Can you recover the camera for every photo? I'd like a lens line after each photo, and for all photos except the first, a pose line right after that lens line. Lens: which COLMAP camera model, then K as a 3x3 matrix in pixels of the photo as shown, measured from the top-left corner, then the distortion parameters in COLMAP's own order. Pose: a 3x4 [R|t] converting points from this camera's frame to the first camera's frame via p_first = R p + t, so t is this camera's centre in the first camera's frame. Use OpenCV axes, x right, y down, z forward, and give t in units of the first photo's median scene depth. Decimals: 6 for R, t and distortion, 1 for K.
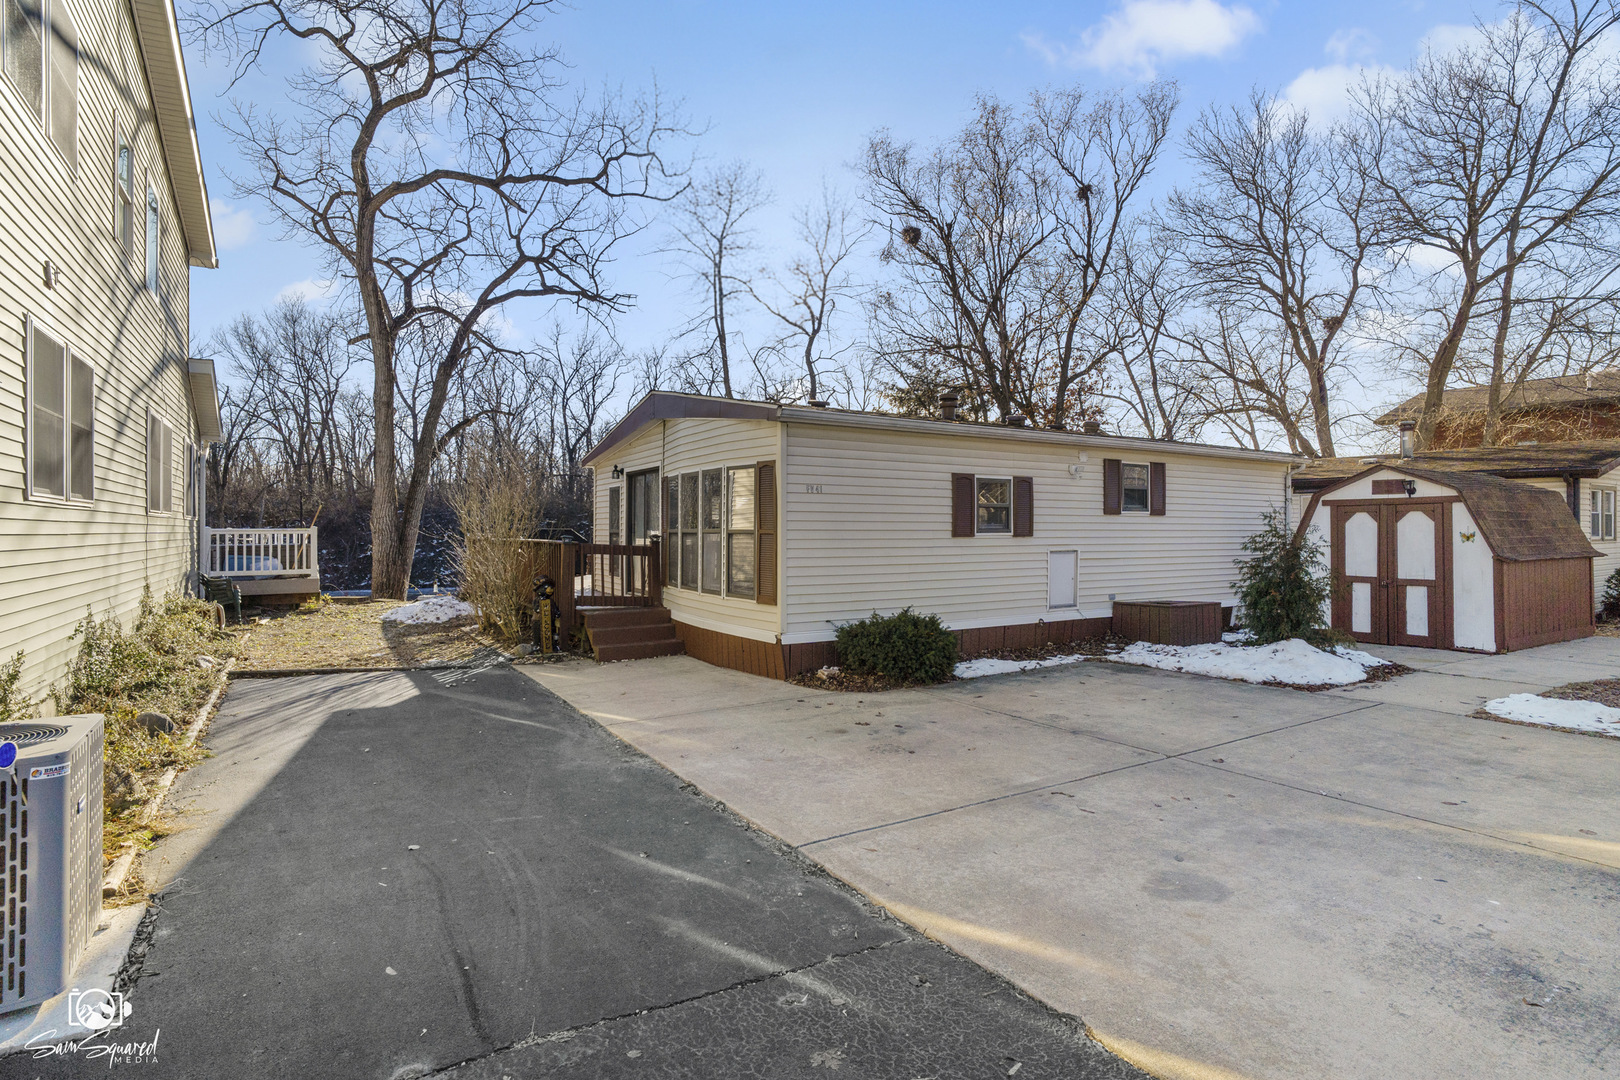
lens RADIAL K [[784.3, 0, 810.0], [0, 784.3, 540.0], [0, 0, 1]] dist [-0.024401, -0.000174]
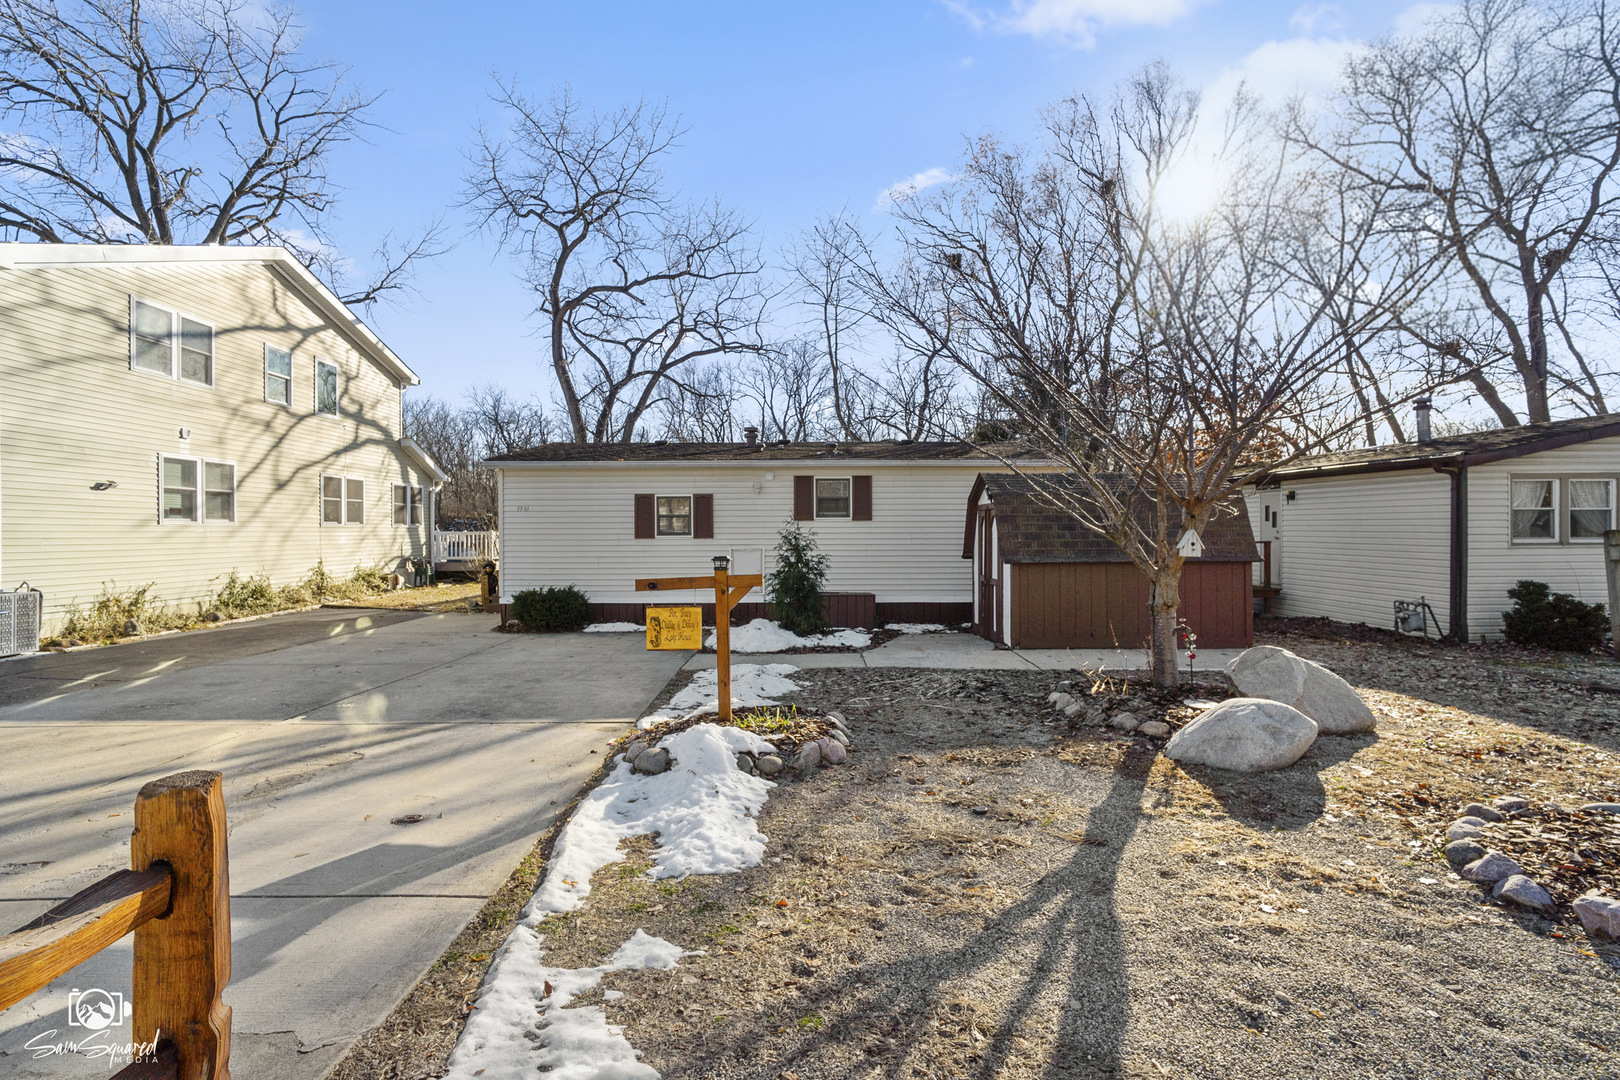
lens RADIAL K [[783.2, 0, 816.7], [0, 783.2, 507.4], [0, 0, 1]] dist [-0.023110, 0.014041]
pose [[0.857962, -0.021591, -0.513260, 1.039684], [0.000231, 0.999132, -0.041644, -0.001115], [0.513714, 0.035610, 0.857222, -0.048298]]
